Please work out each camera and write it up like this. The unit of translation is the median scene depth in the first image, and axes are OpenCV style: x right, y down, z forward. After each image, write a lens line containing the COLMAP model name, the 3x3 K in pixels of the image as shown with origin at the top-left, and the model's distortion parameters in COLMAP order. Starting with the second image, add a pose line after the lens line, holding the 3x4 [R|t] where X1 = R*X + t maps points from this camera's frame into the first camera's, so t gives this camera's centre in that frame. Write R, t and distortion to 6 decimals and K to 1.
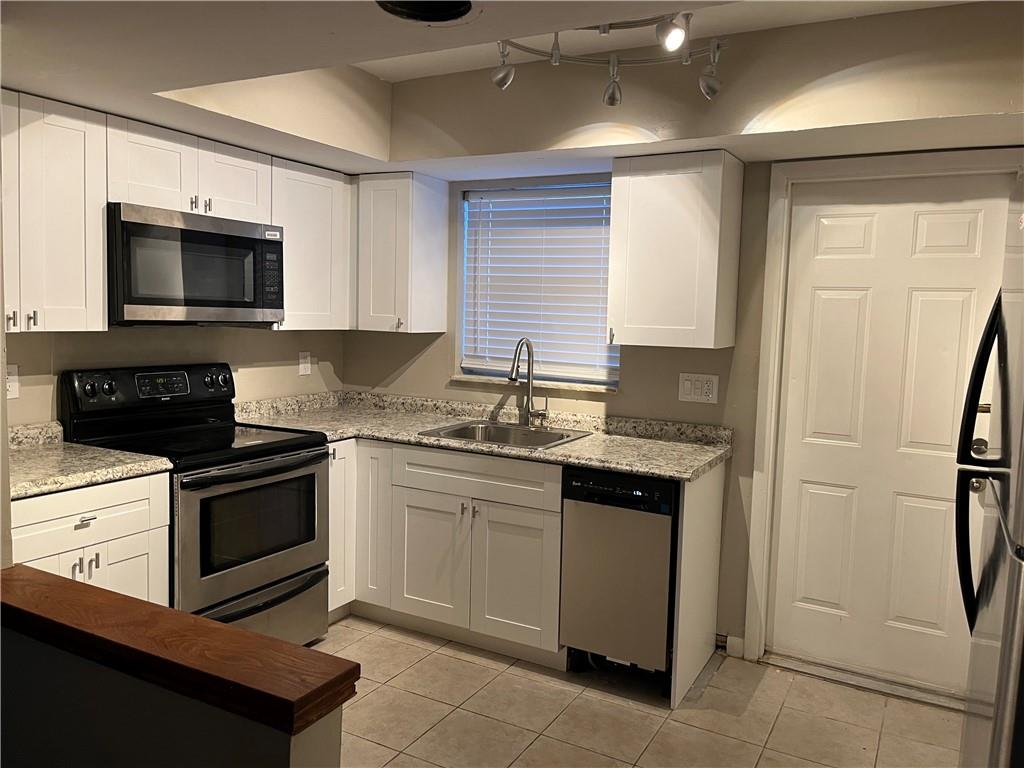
lens RADIAL K [[790.4, 0, 512.0], [0, 790.4, 384.0], [0, 0, 1]] dist [0.108893, -0.116370]
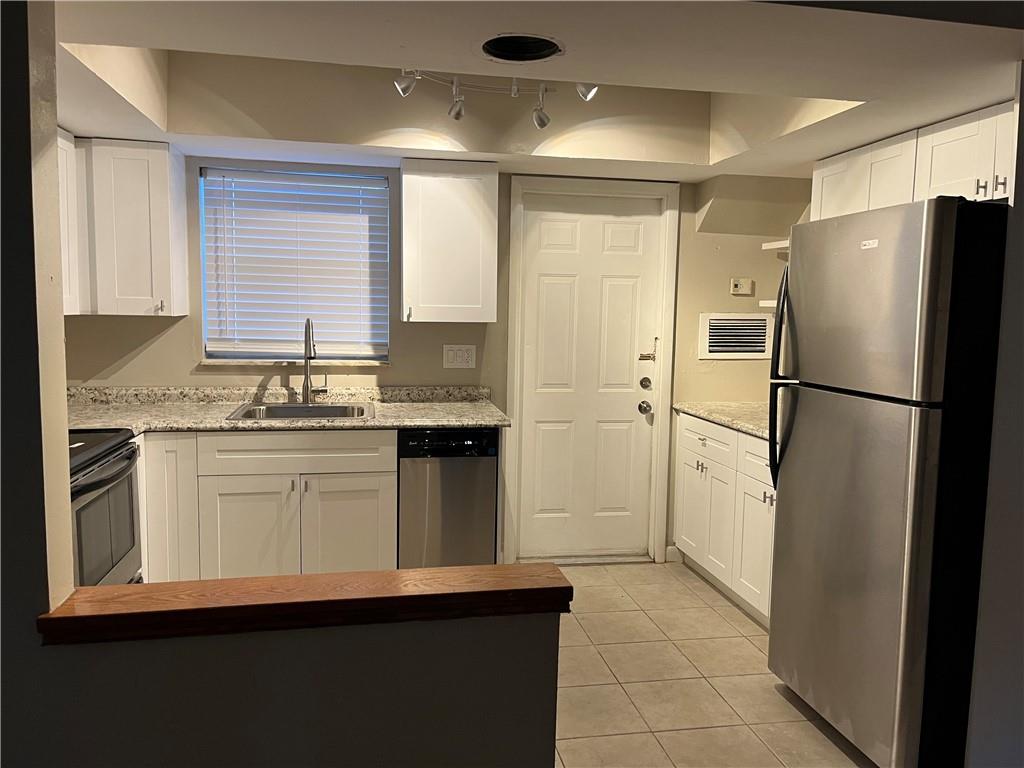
lens RADIAL K [[790.4, 0, 512.0], [0, 790.4, 384.0], [0, 0, 1]] dist [0.108893, -0.116370]
pose [[0.777139, -0.079249, 0.624319, -0.449259], [0.064843, 0.996843, 0.045821, -0.002717], [-0.625979, 0.004874, 0.779824, 0.013598]]
